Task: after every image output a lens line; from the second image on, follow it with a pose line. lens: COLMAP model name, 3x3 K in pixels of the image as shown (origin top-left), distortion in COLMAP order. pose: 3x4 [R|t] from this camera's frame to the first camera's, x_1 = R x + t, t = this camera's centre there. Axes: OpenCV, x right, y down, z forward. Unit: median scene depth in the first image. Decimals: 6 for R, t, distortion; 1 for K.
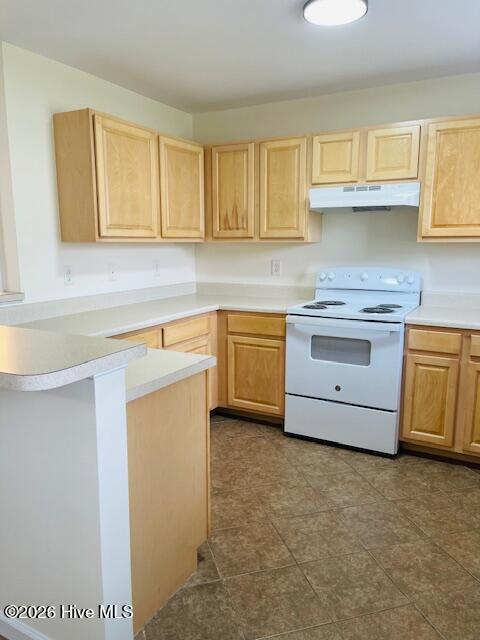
lens RADIAL K [[481.6, 0, 234.0], [0, 481.6, 319.0], [0, 0, 1]] dist [0.065010, -0.052379]
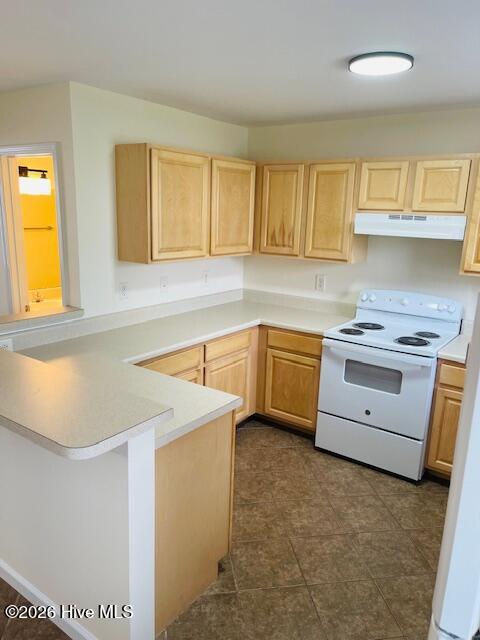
lens RADIAL K [[481.6, 0, 236.4], [0, 481.6, 320.7], [0, 0, 1]] dist [0.065010, -0.052379]
pose [[0.991840, 0.060252, -0.112348, 0.039681], [-0.053051, 0.996407, 0.066023, -0.108693], [0.115923, -0.059524, 0.991473, -0.059347]]
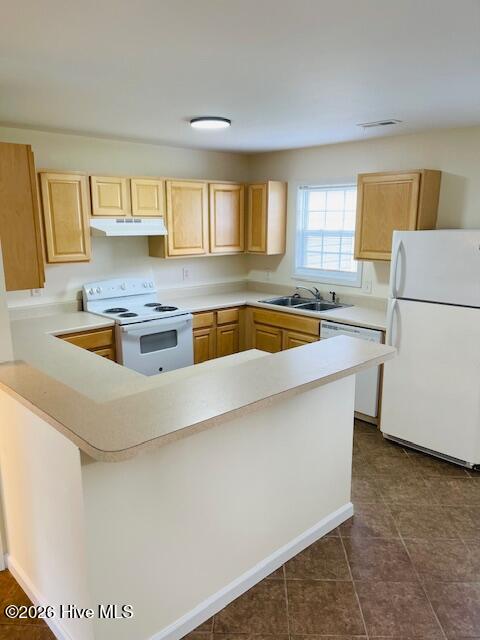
lens RADIAL K [[481.6, 0, 241.2], [0, 481.6, 322.3], [0, 0, 1]] dist [0.065010, -0.052379]
pose [[0.308424, -0.204478, 0.929012, -0.979085], [0.148410, 0.975008, 0.165331, -0.182864], [-0.939601, 0.086883, 0.331062, 0.318912]]
